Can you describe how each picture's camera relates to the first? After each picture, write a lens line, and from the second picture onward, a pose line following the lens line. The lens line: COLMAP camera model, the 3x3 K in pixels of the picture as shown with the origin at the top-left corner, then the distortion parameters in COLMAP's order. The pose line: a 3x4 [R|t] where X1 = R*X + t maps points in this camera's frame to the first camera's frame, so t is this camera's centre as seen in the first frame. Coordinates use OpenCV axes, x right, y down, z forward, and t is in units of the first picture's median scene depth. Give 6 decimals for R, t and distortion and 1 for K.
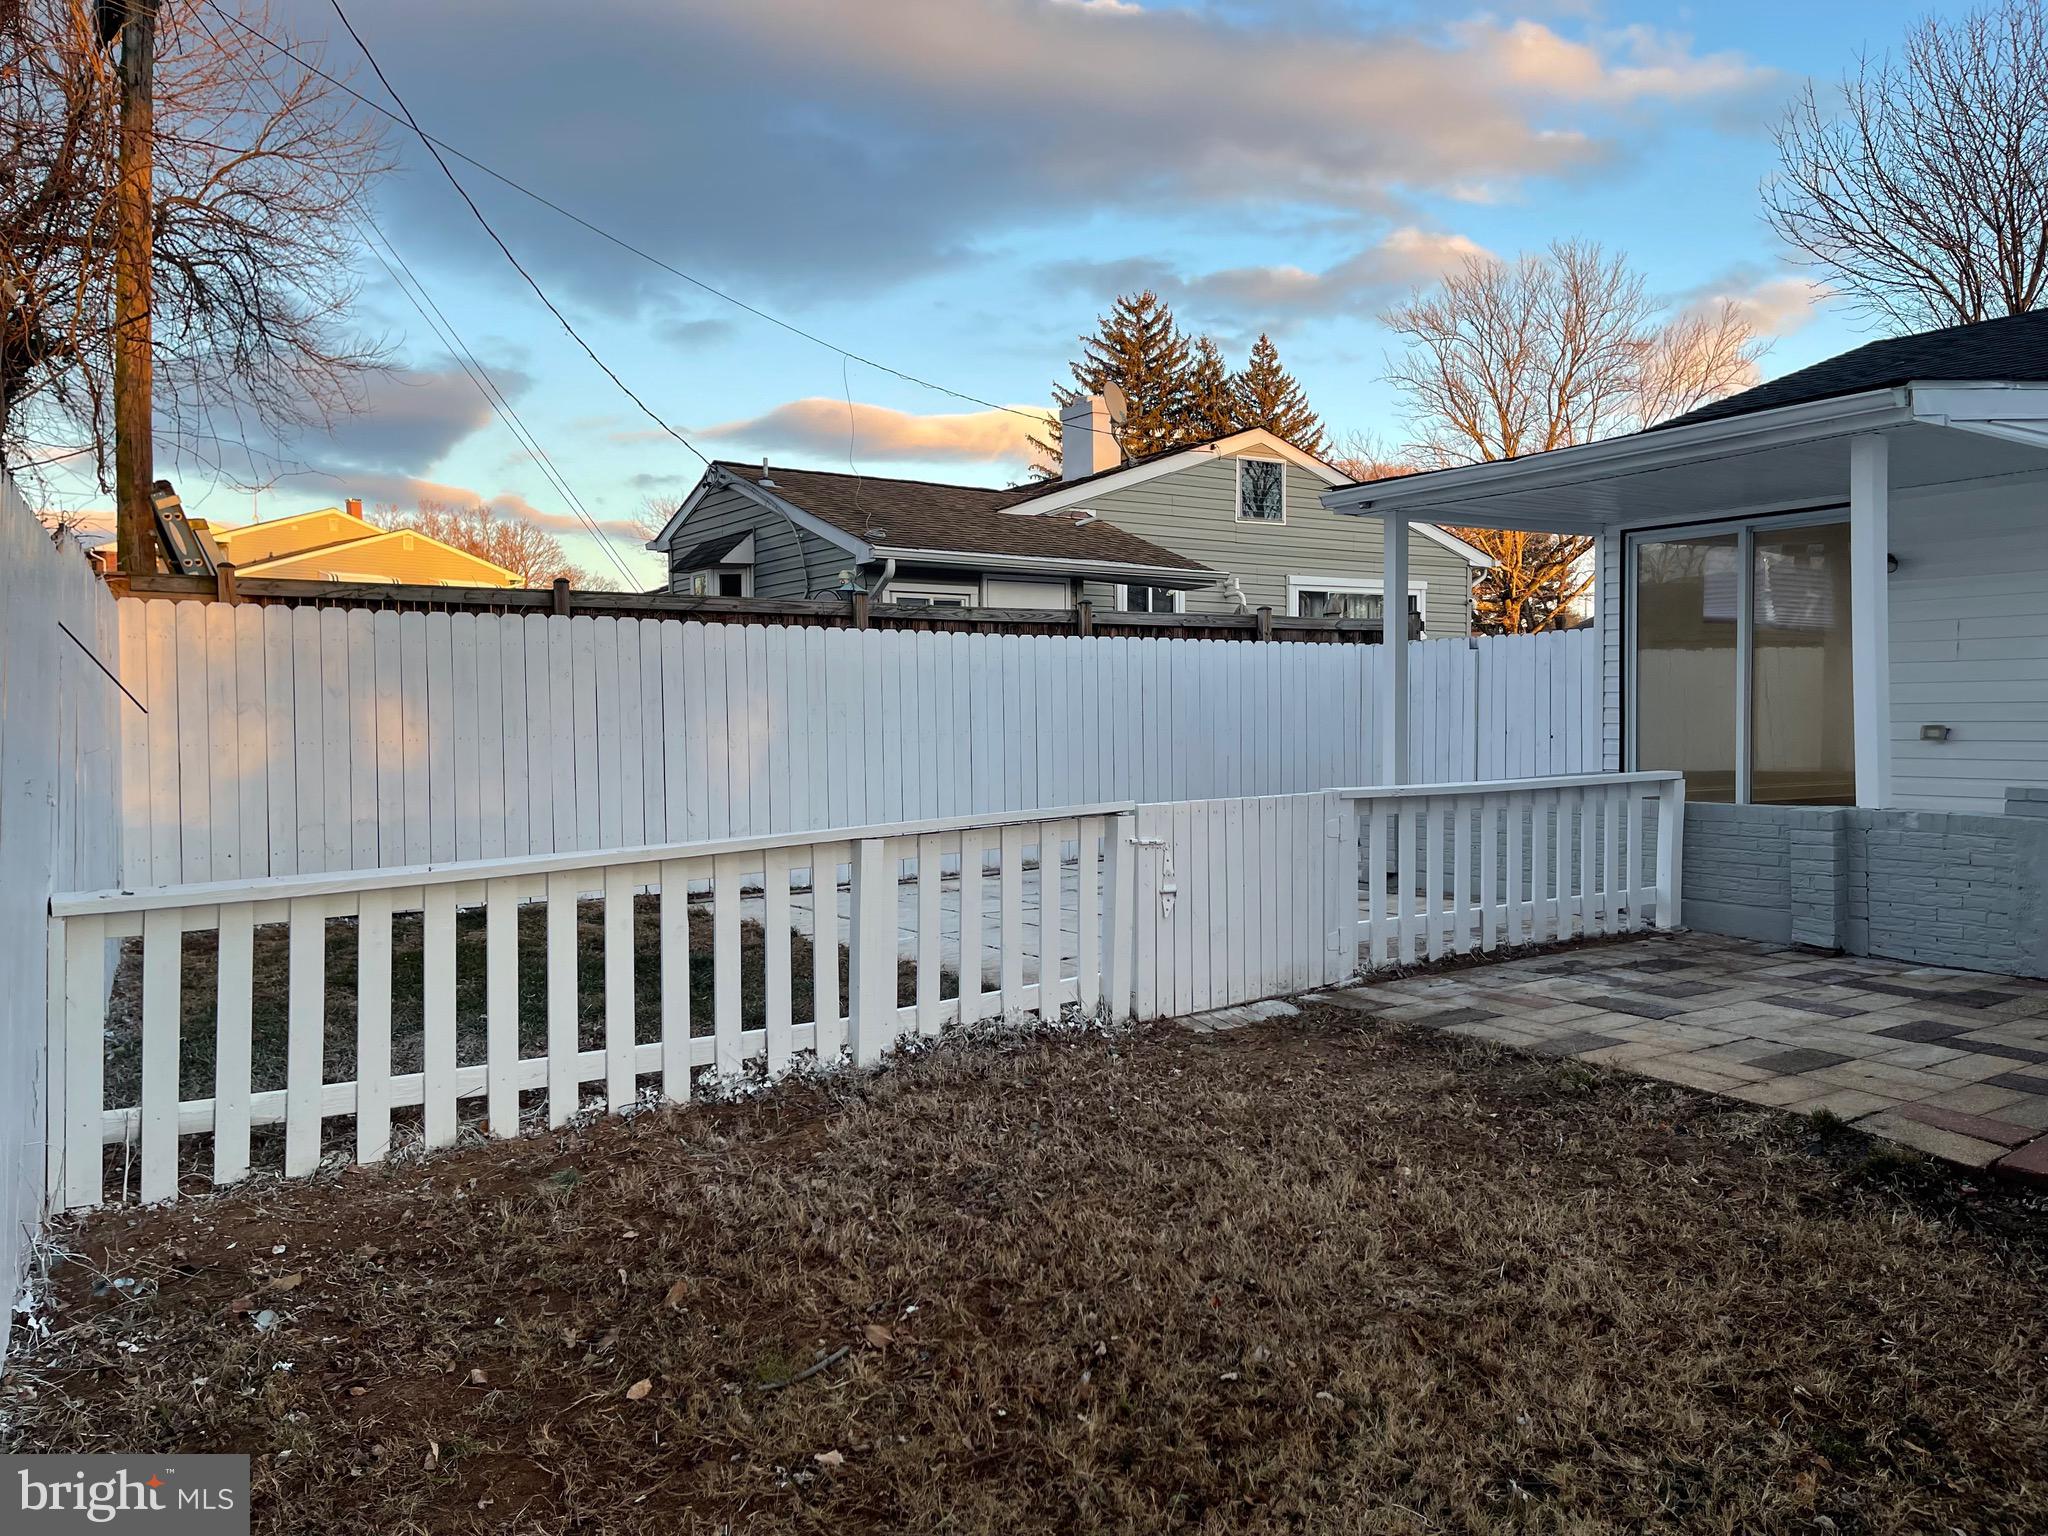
lens RADIAL K [[1549.3, 0, 1025.0], [0, 1549.3, 758.4], [0, 0, 1]] dist [0.066696, -0.087272]
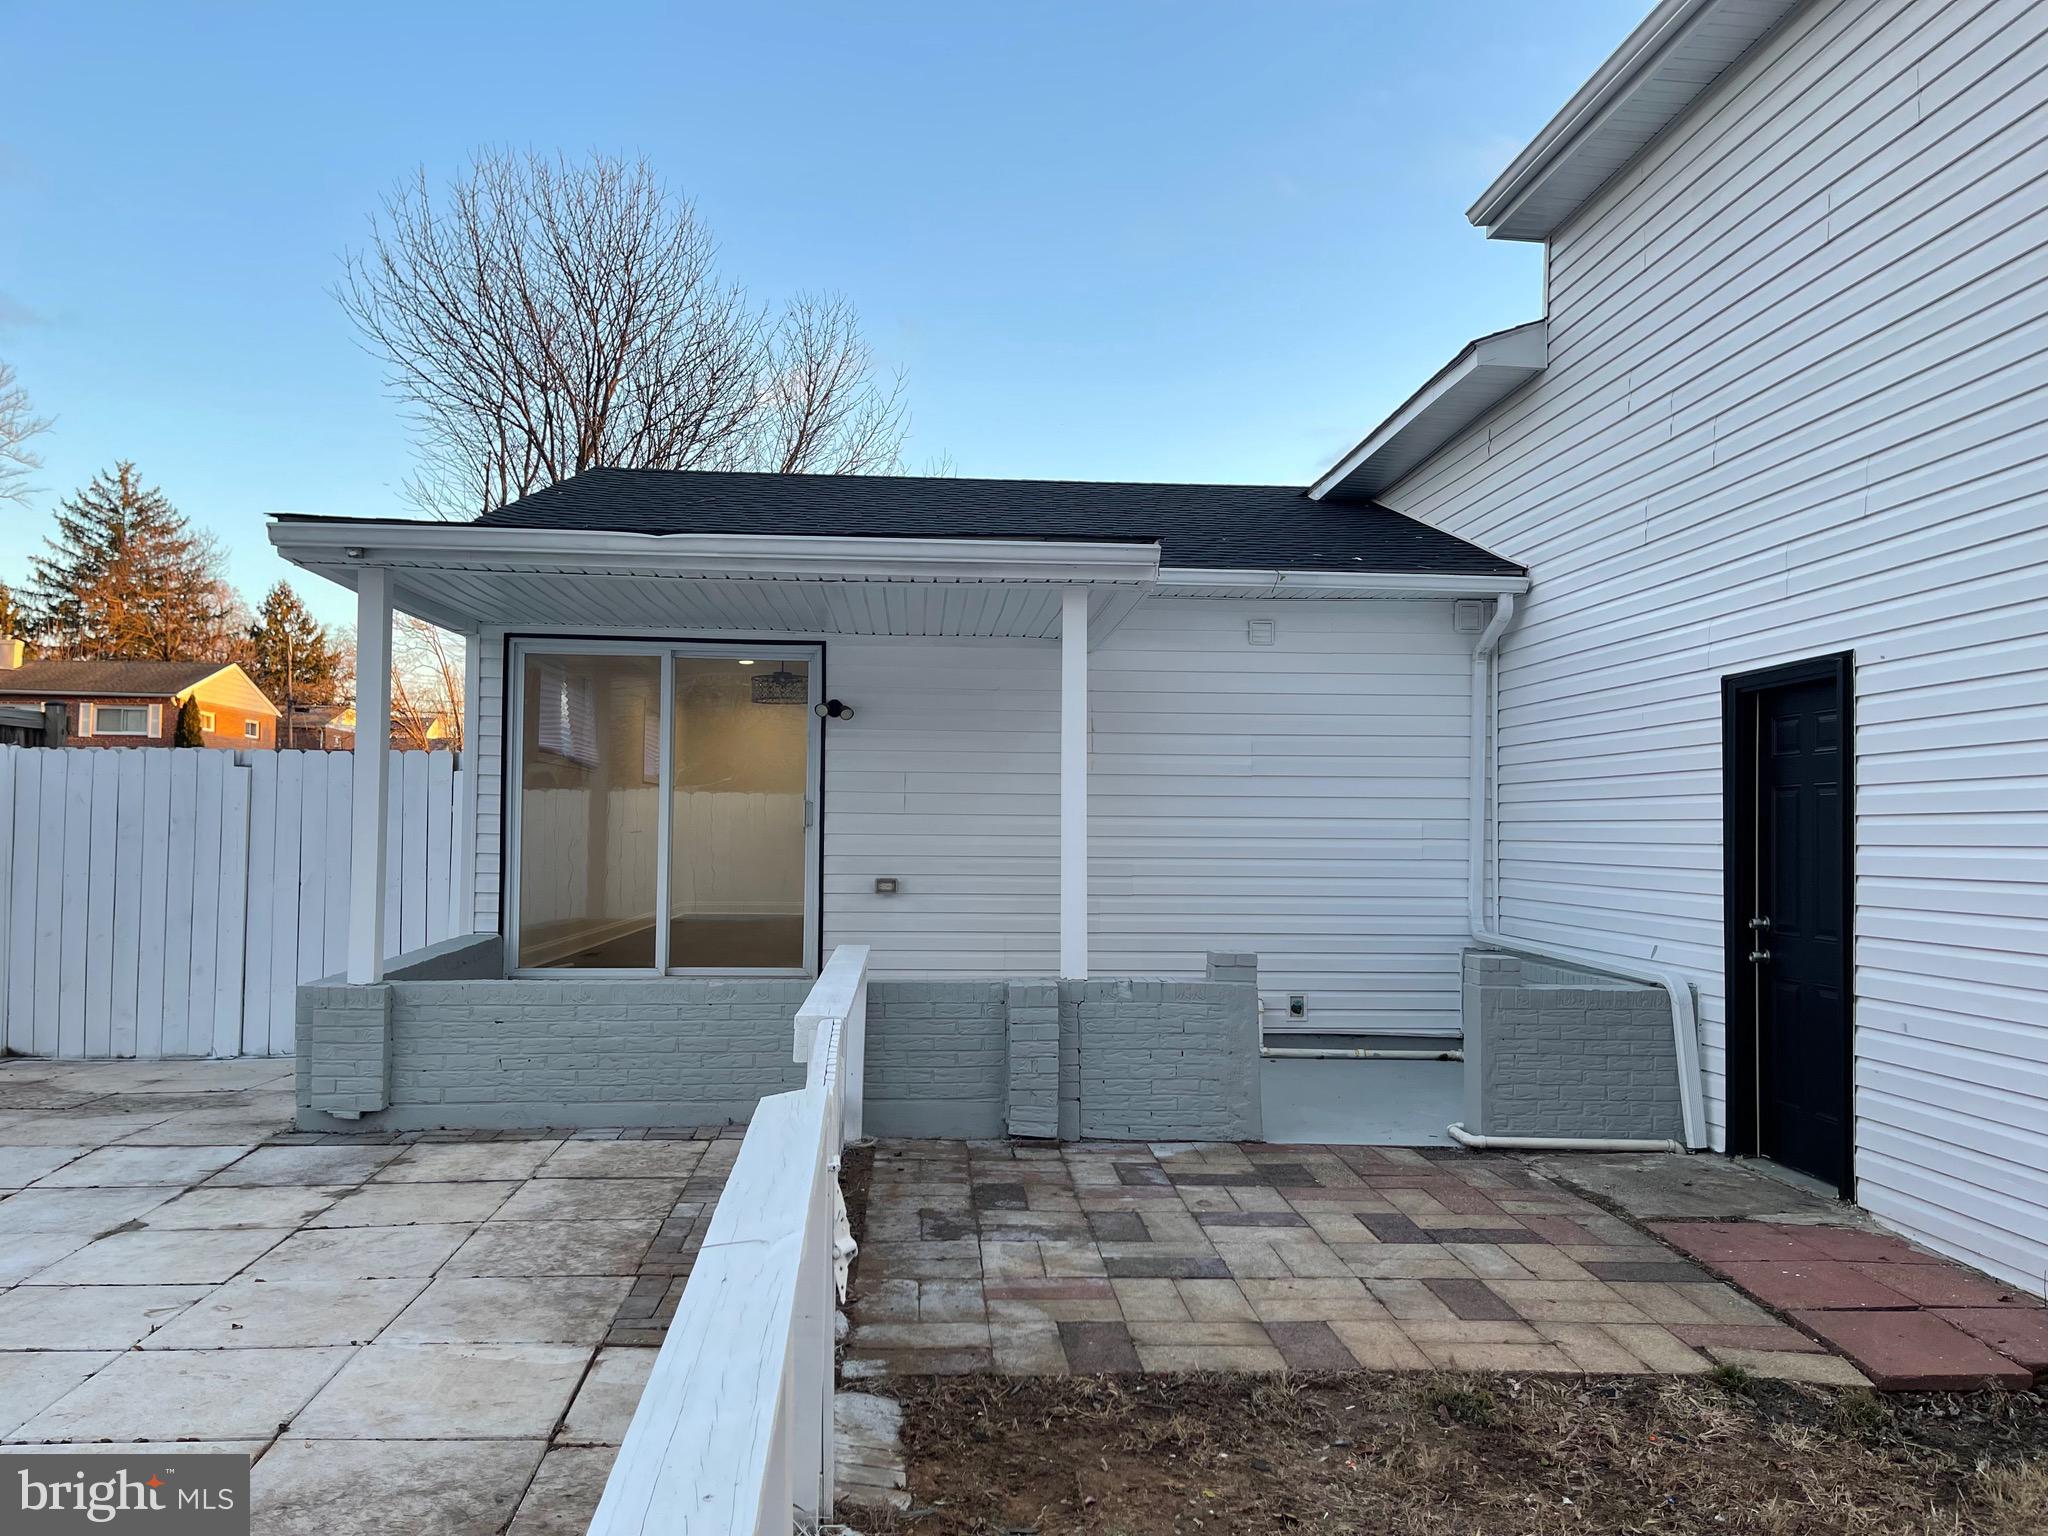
lens RADIAL K [[1549.3, 0, 1021.9], [0, 1549.3, 771.3], [0, 0, 1]] dist [0.066696, -0.087272]
pose [[0.468420, 0.045764, 0.882320, -0.299032], [0.008996, 0.998359, -0.056559, -0.040140], [-0.883460, 0.034431, 0.467239, 0.583347]]
